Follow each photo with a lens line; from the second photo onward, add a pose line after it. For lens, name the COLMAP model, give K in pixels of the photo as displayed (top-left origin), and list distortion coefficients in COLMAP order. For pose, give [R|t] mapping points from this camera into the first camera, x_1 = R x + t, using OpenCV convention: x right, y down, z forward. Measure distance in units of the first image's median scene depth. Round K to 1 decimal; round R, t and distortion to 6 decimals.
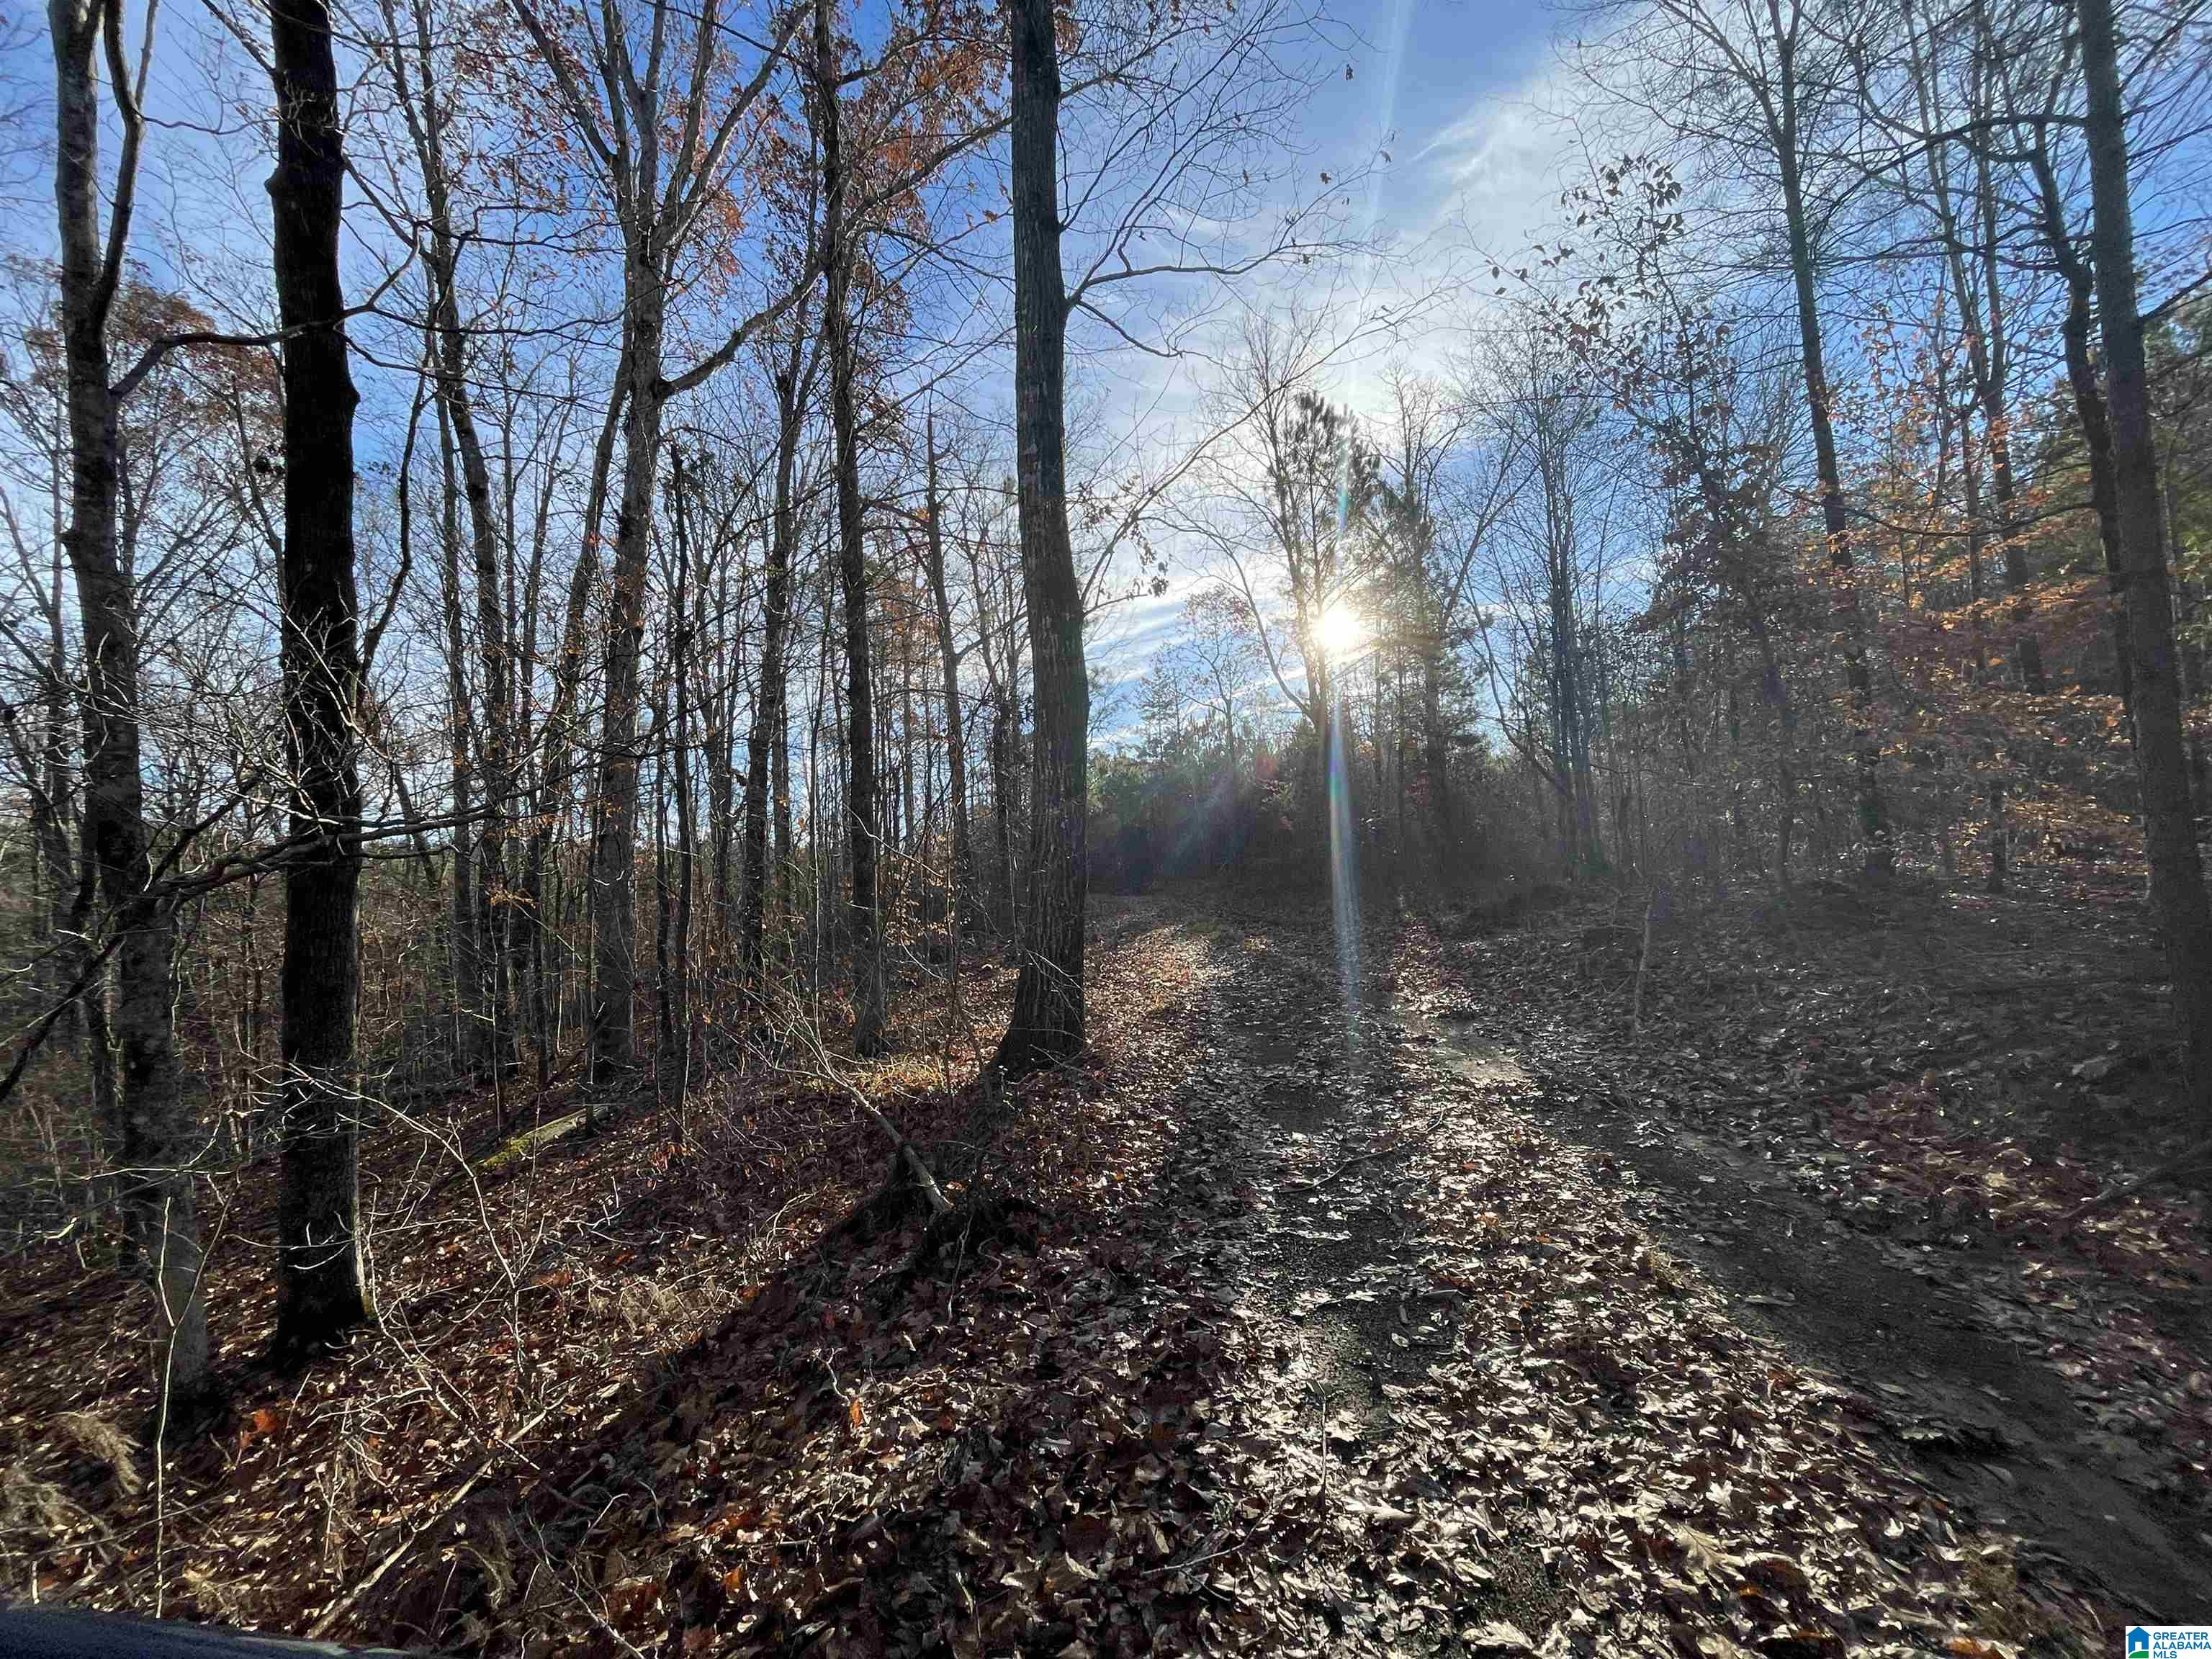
lens RADIAL K [[907.0, 0, 1107.1], [0, 907.0, 825.1], [0, 0, 1]] dist [0.004397, -0.001064]
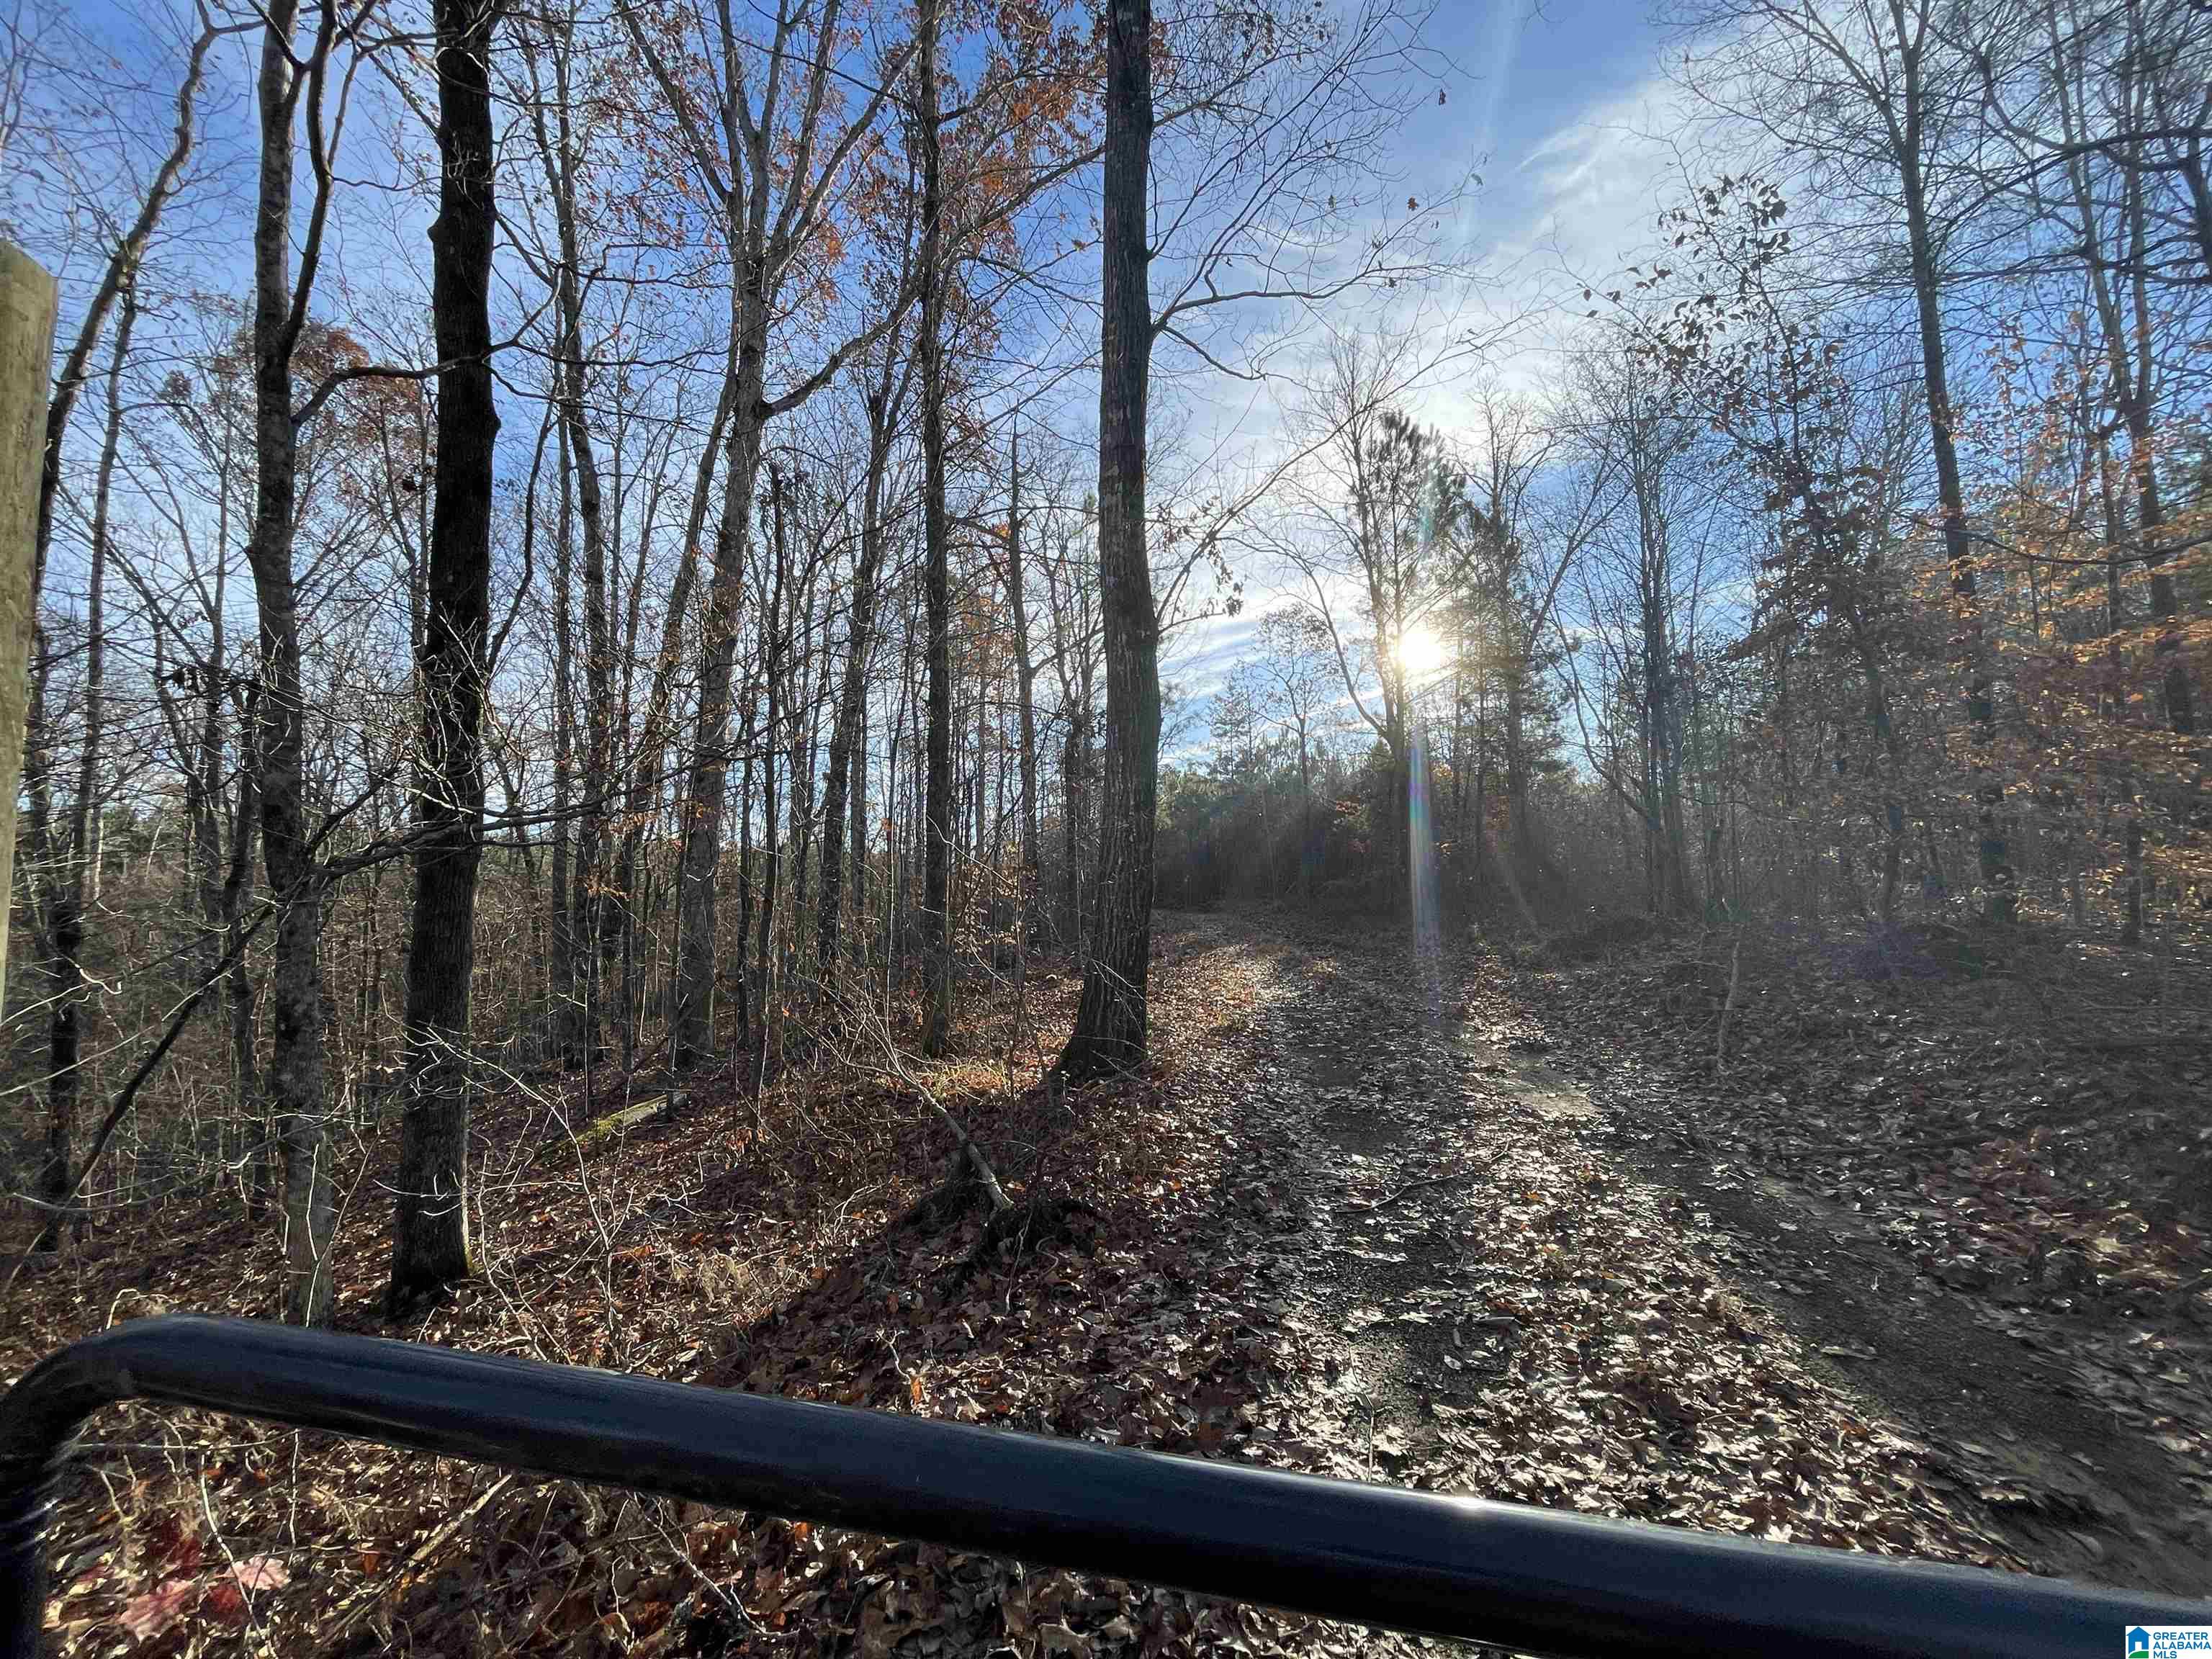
lens RADIAL K [[923.9, 0, 1100.6], [0, 923.9, 821.1], [0, 0, 1]] dist [0.008921, -0.000510]
pose [[0.996143, 0.032417, -0.081536, 0.000349], [-0.034289, 0.999177, -0.021670, 0.004033], [0.080767, 0.024382, 0.996435, -0.035246]]
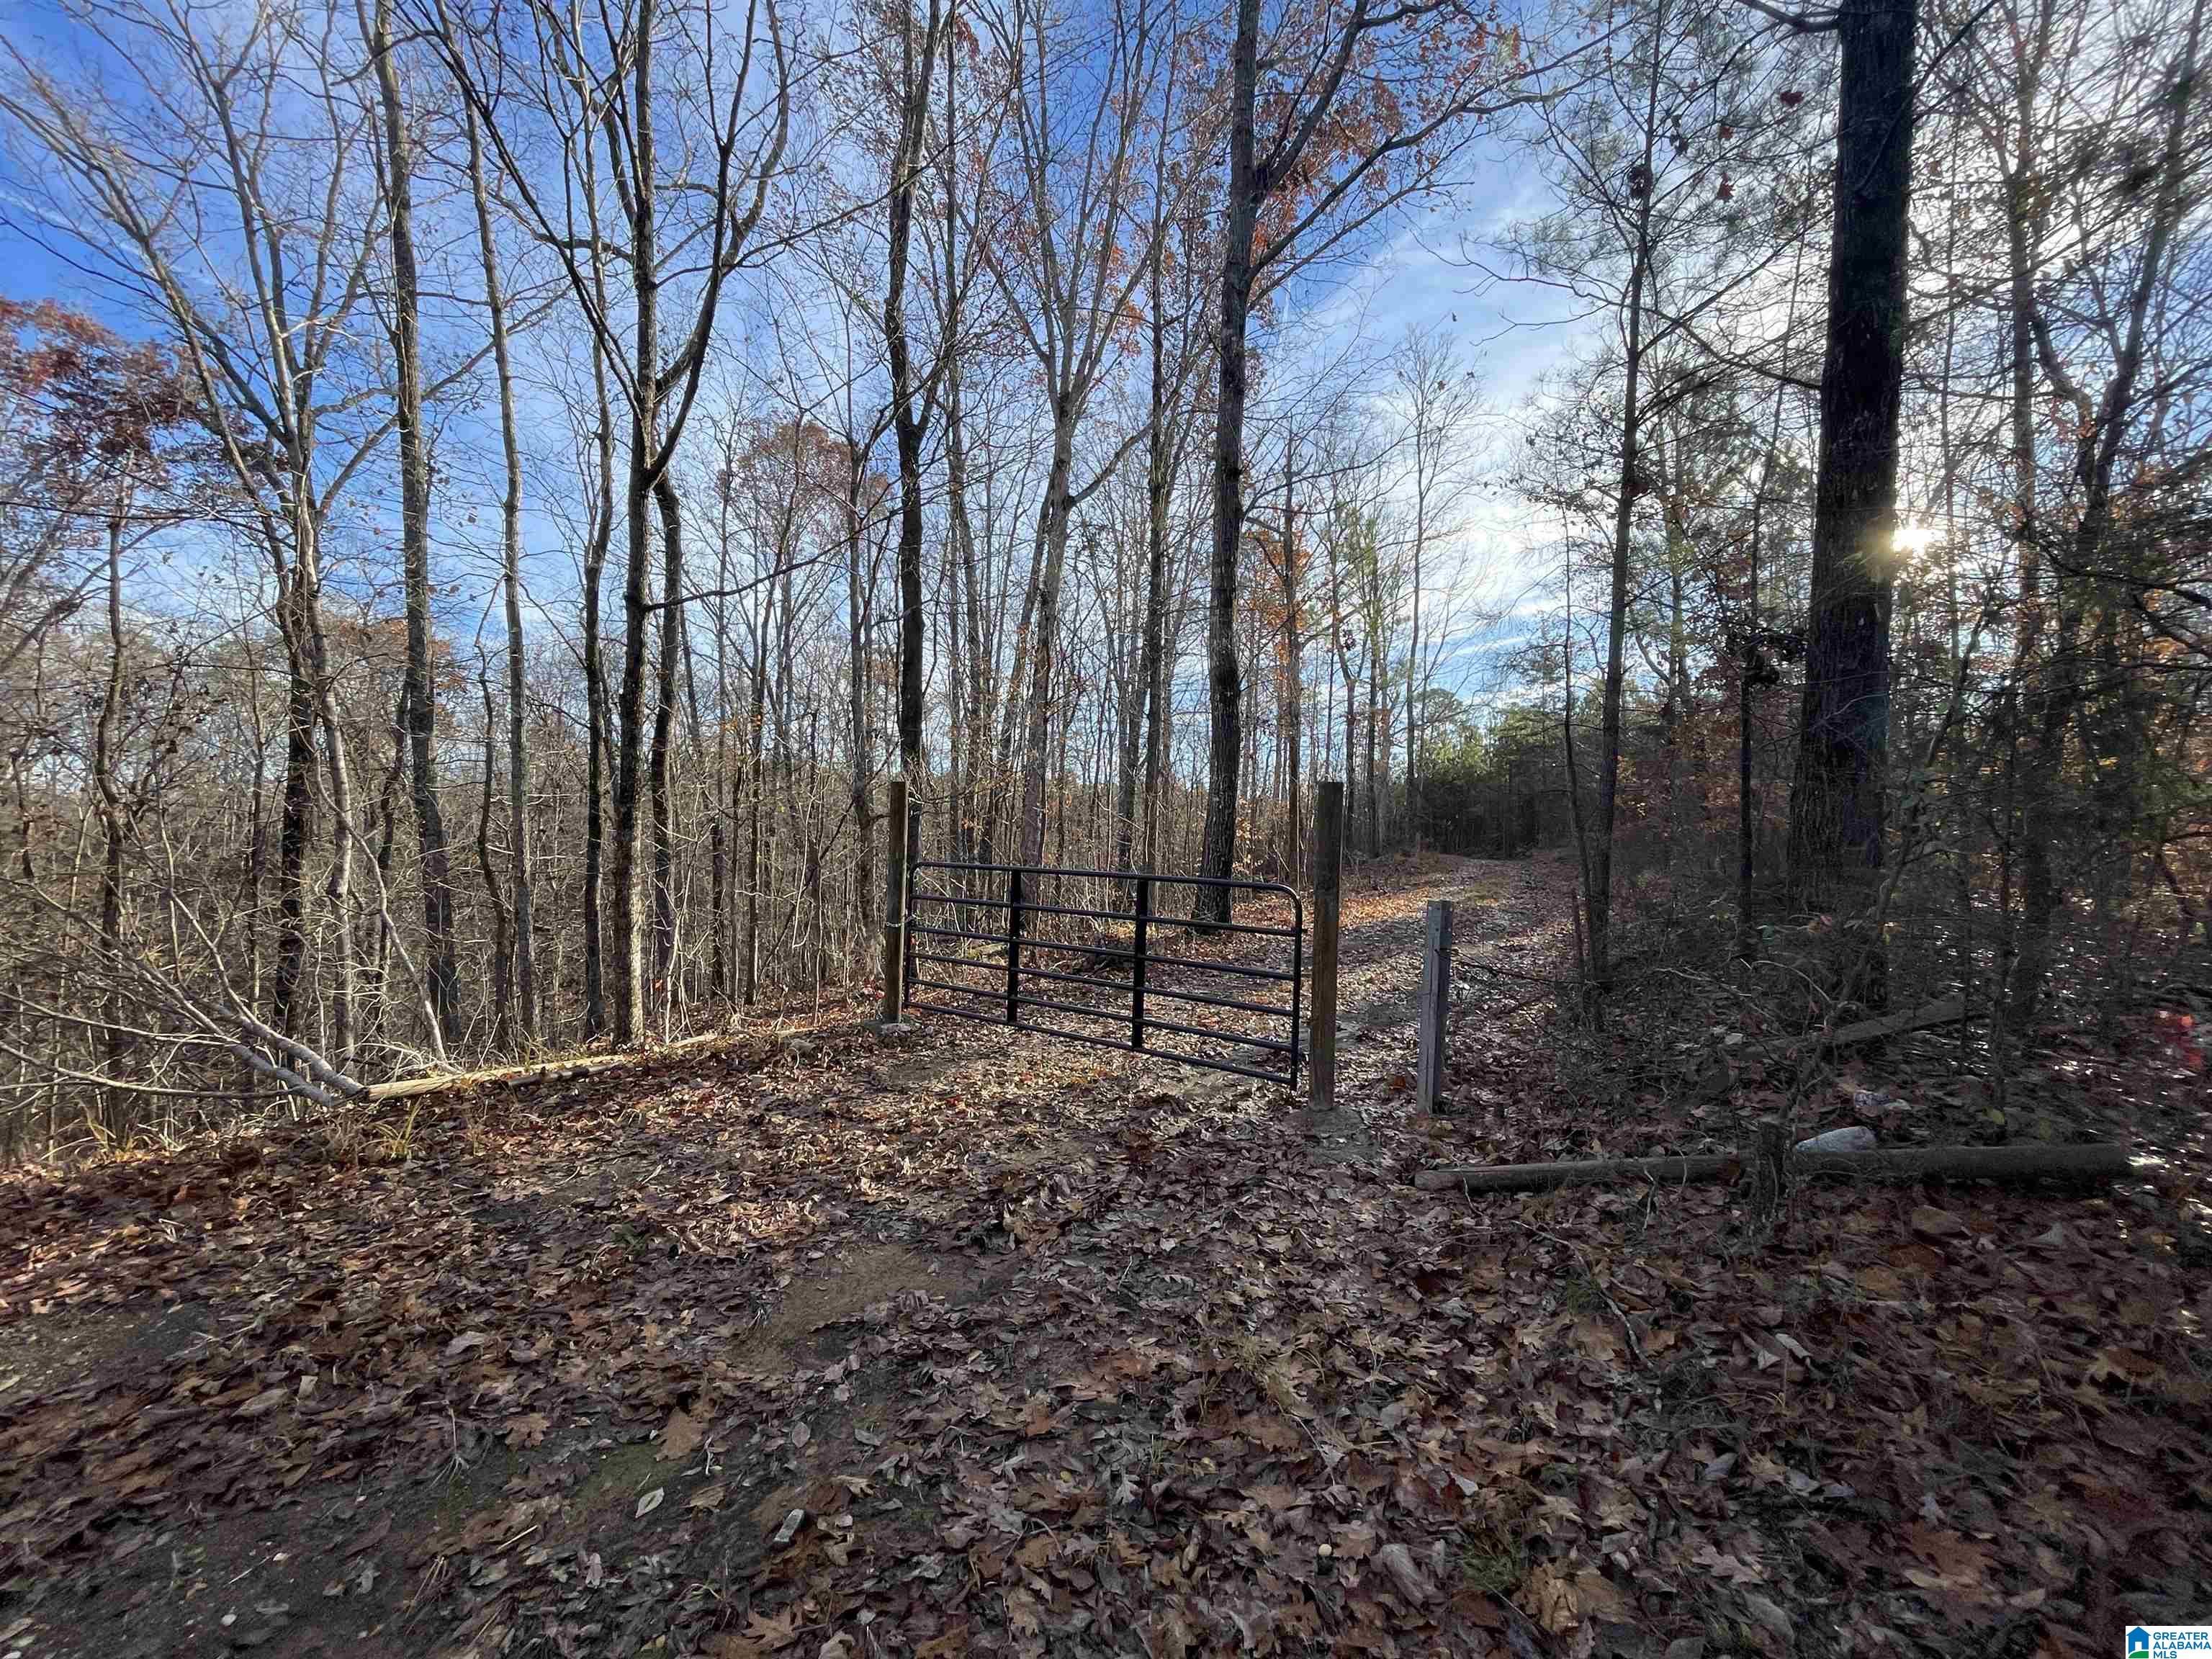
lens RADIAL K [[907.0, 0, 1107.1], [0, 907.0, 825.1], [0, 0, 1]] dist [0.004397, -0.001064]
pose [[0.902640, 0.057316, -0.426563, 0.399039], [-0.033243, 0.997417, 0.063675, -0.038702], [0.429110, -0.043295, 0.902214, -0.606787]]
